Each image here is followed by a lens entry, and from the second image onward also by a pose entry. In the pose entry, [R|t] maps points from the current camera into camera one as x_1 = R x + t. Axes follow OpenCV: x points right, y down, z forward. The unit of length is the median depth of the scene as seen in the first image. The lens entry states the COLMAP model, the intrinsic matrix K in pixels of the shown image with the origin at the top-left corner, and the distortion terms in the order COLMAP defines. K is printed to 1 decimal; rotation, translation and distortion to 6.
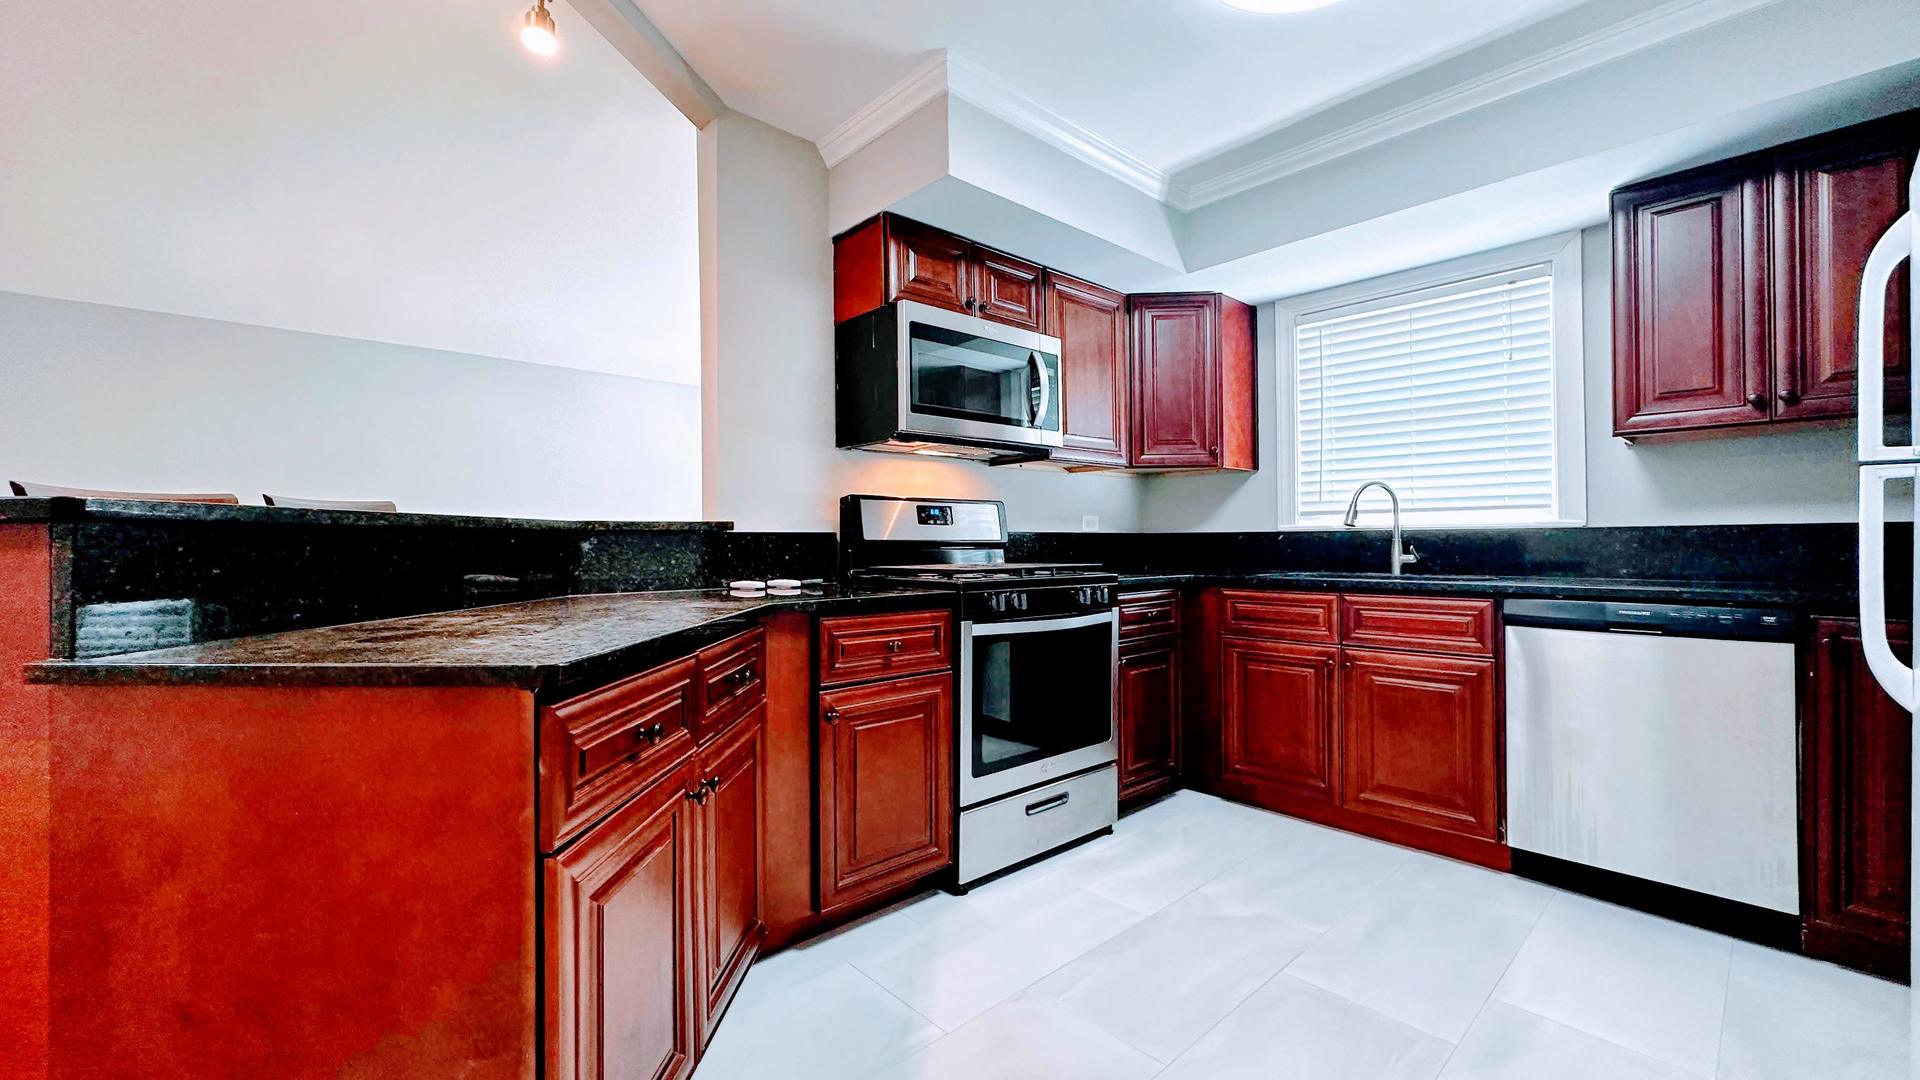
lens RADIAL K [[765.9, 0, 956.8], [0, 765.9, 532.5], [0, 0, 1]] dist [-0.000405, 0.000064]
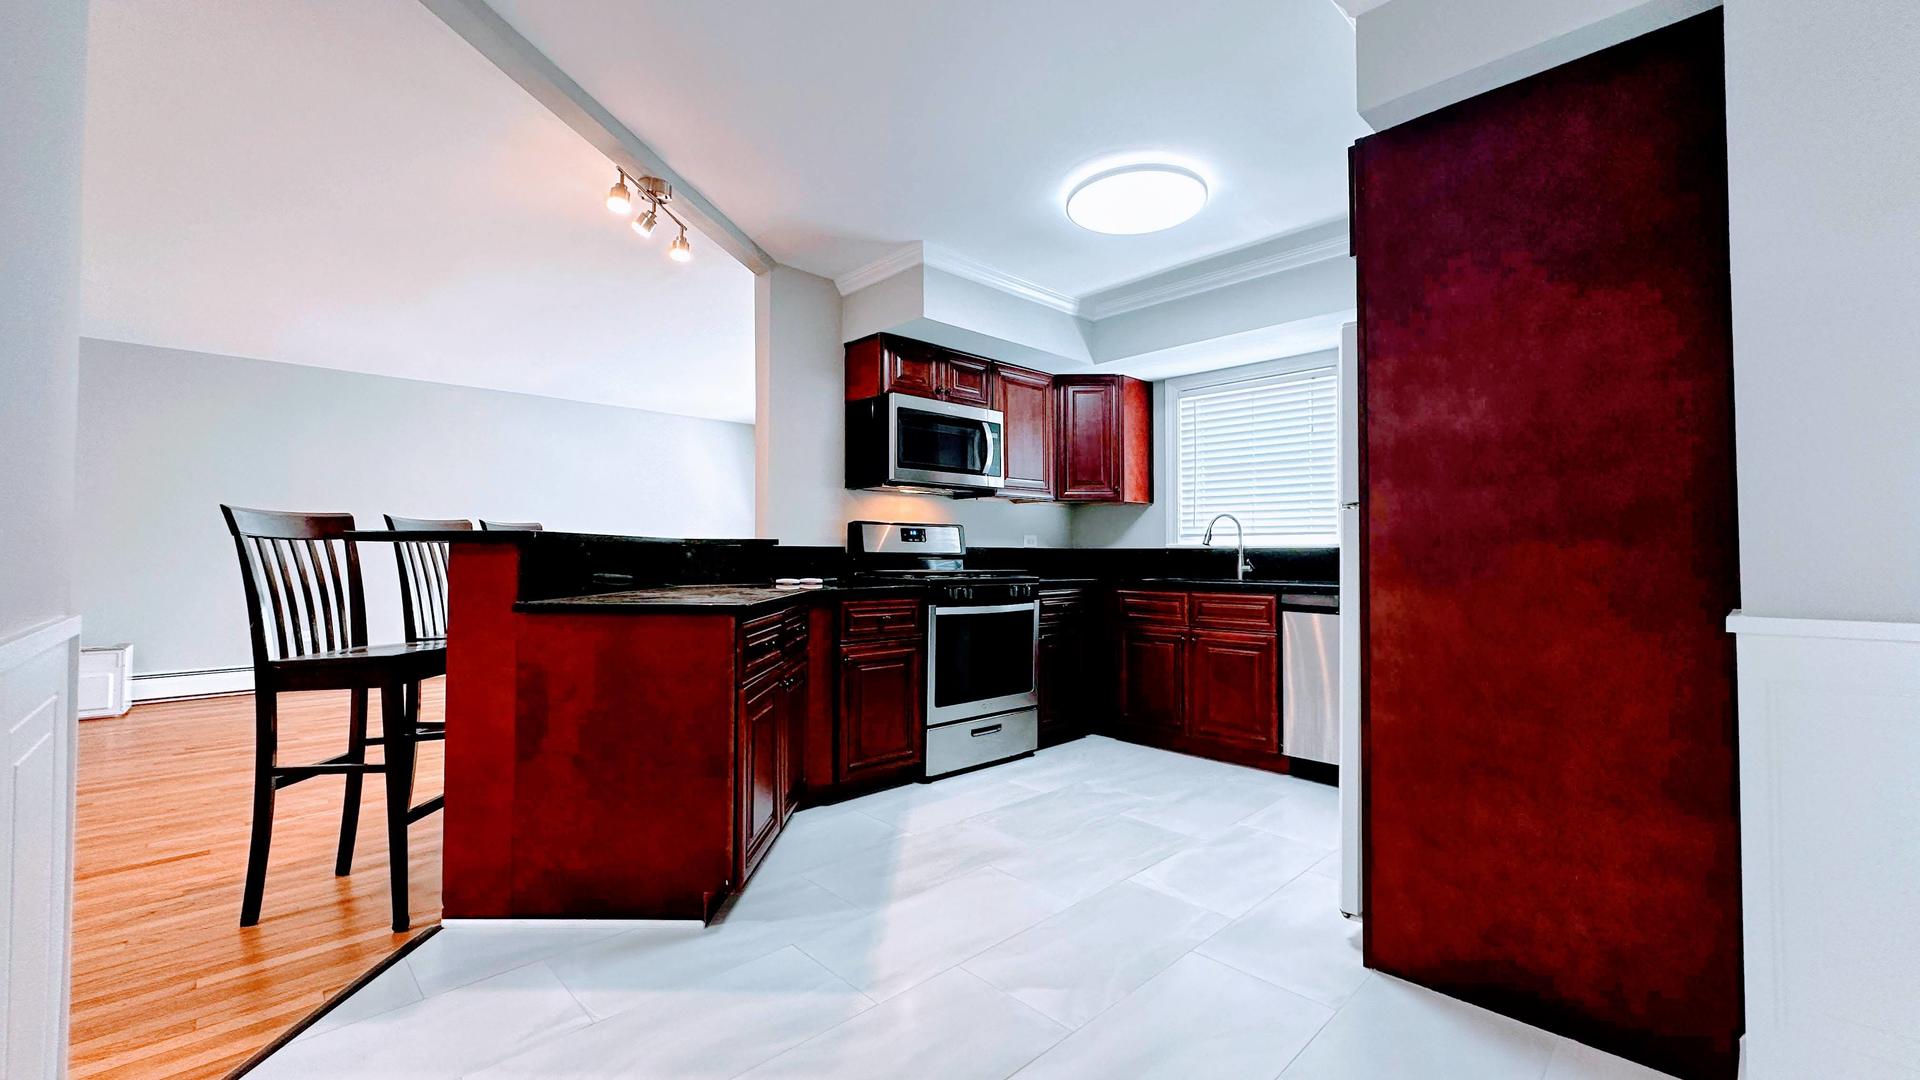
lens RADIAL K [[765.9, 0, 956.8], [0, 765.9, 532.5], [0, 0, 1]] dist [-0.000405, 0.000064]
pose [[0.999722, 0.008738, 0.021880, 0.022526], [-0.008374, 0.999826, -0.016678, -0.004715], [-0.022022, 0.016490, 0.999621, -0.458355]]
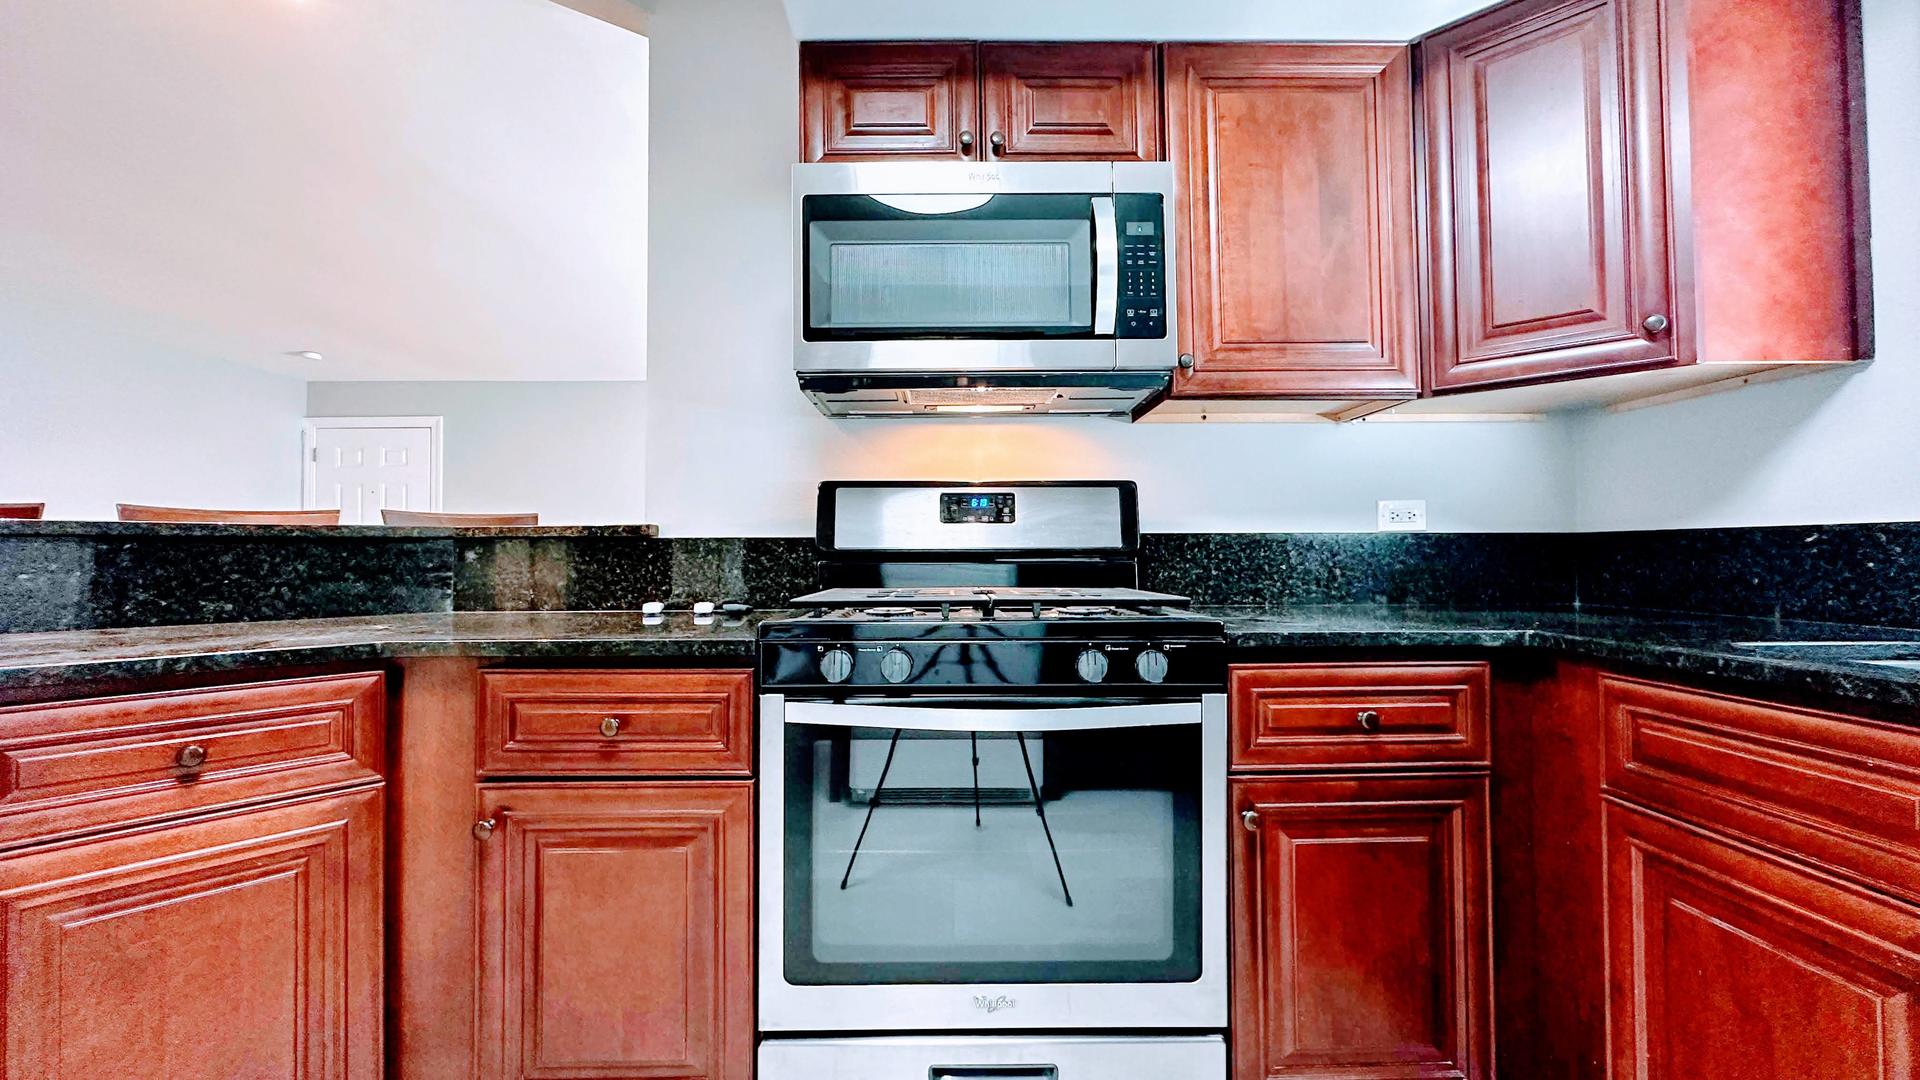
lens RADIAL K [[765.9, 0, 956.8], [0, 765.9, 532.5], [0, 0, 1]] dist [-0.000405, 0.000064]
pose [[0.750843, -0.014328, -0.660325, 0.401556], [0.008729, 0.999893, -0.011769, 0.004872], [0.660423, 0.003073, 0.750888, 0.560736]]
